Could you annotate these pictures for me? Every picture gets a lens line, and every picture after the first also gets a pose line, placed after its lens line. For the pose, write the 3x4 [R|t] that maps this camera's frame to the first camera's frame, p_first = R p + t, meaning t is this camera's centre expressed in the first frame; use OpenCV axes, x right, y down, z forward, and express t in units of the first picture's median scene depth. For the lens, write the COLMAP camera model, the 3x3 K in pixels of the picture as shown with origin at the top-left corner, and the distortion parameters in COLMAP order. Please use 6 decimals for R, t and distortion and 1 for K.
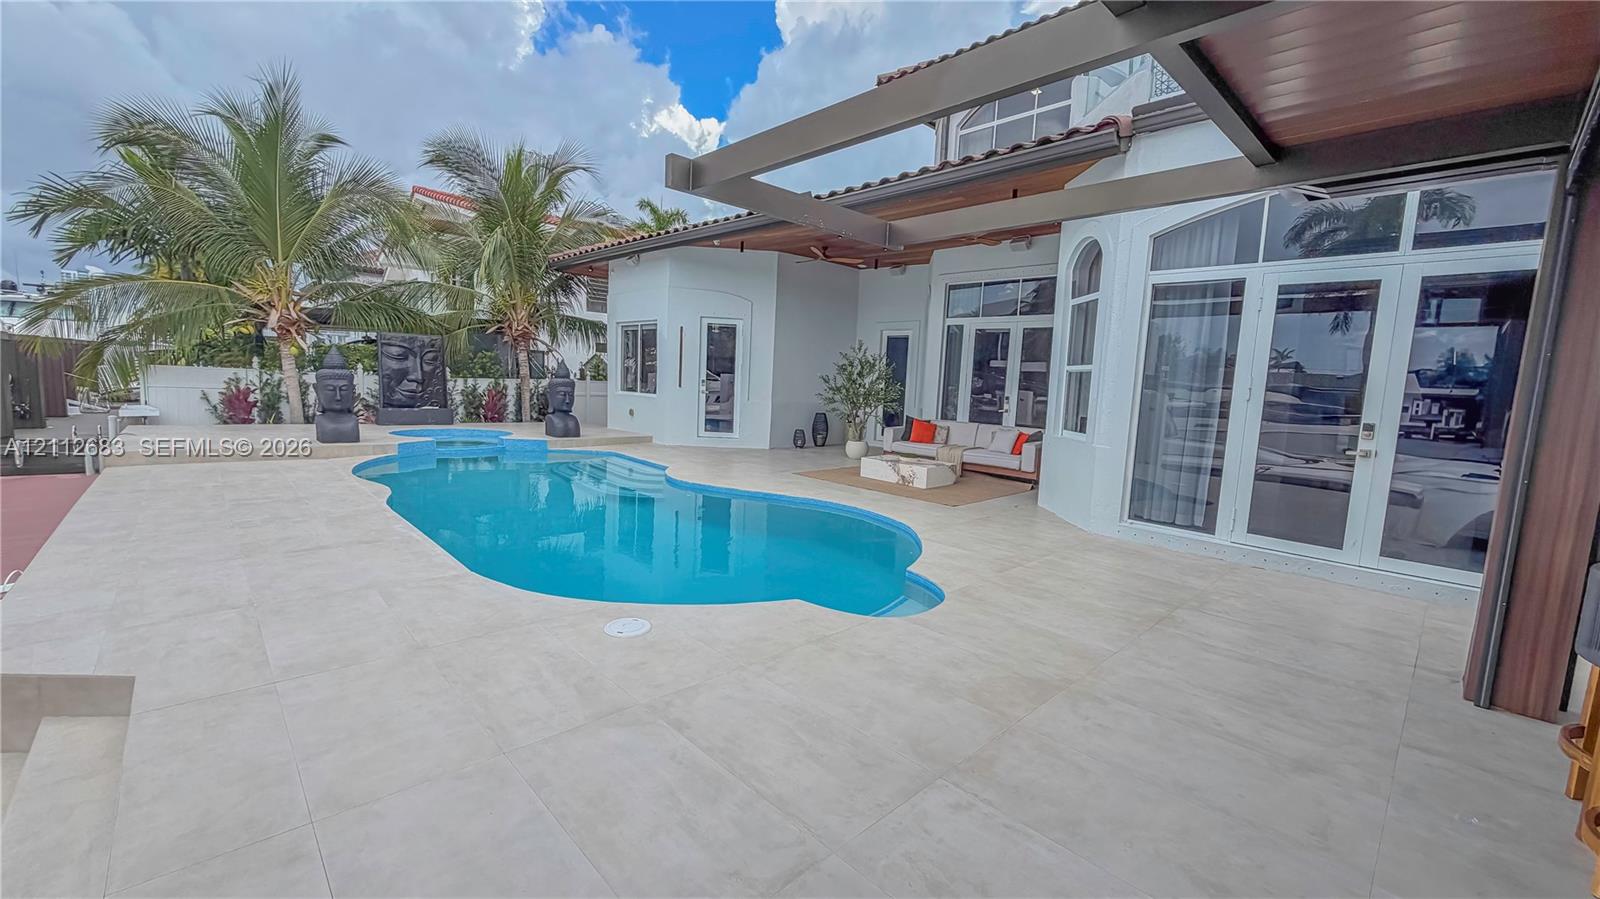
lens RADIAL K [[637.3, 0, 800.0], [0, 637.3, 449.5], [0, 0, 1]] dist [0.000302, -0.000082]
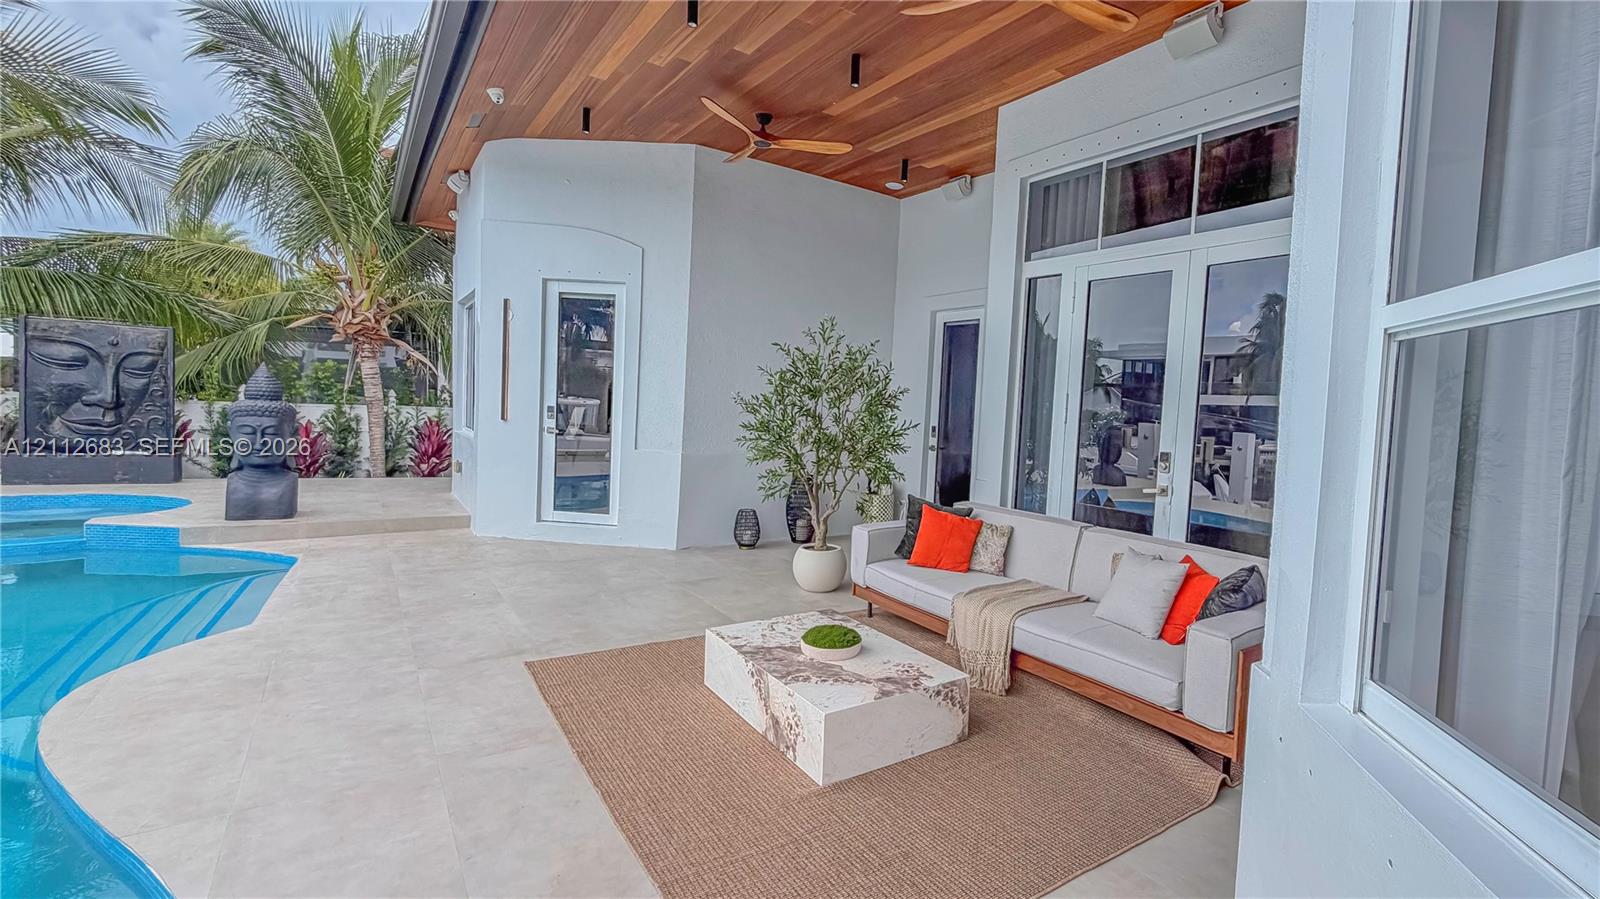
lens RADIAL K [[730.2, 0, 900.4], [0, 730.2, 445.1], [0, 0, 1]] dist [-0.001600, -0.000281]
pose [[0.992652, 0.013576, -0.120238, 0.187366], [-0.021665, 0.997570, -0.066221, -0.047433], [0.119047, 0.068339, 0.990534, 0.471429]]
